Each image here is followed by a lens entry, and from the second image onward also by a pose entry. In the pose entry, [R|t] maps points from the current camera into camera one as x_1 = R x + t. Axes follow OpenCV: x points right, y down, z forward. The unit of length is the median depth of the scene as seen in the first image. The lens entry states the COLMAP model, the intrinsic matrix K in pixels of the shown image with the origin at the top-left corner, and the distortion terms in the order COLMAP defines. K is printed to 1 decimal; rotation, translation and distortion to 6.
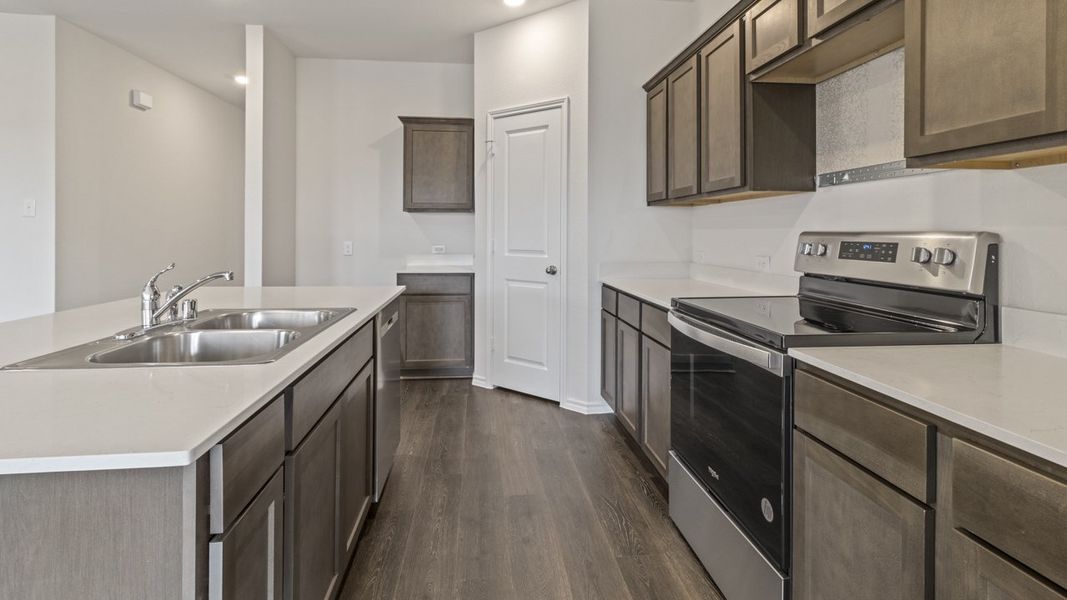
lens RADIAL K [[491.5, 0, 529.5], [0, 491.5, 230.9], [0, 0, 1]] dist [0.003605, -0.000129]
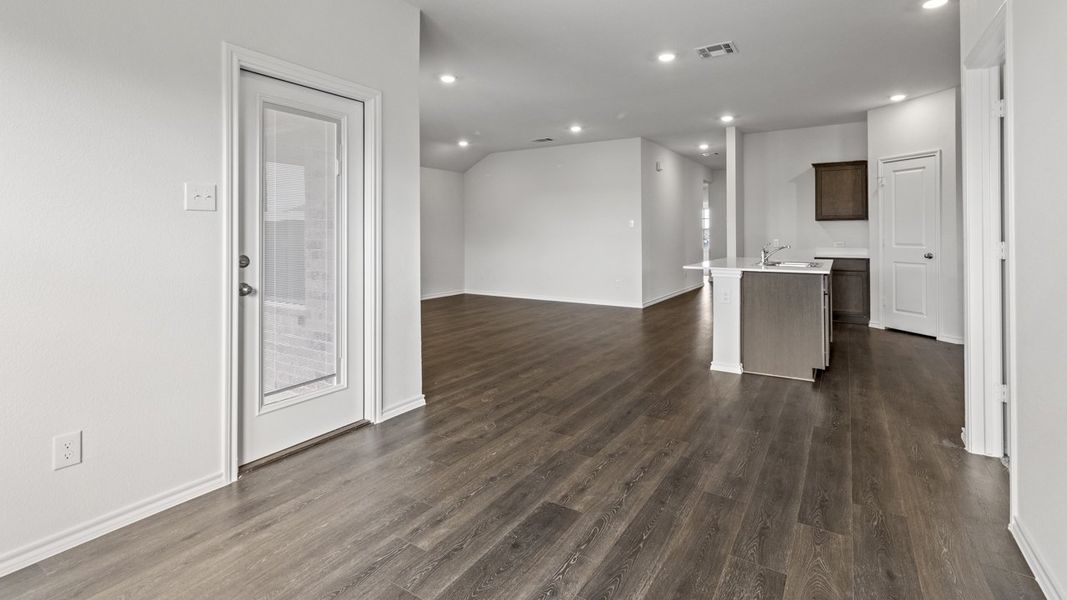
lens RADIAL K [[491.5, 0, 529.5], [0, 491.5, 230.9], [0, 0, 1]] dist [0.003605, -0.000129]
pose [[0.774181, -0.009852, -0.632887, 0.048574], [0.007760, 0.999951, -0.006074, -0.003208], [0.632916, -0.000209, 0.774220, -0.973468]]
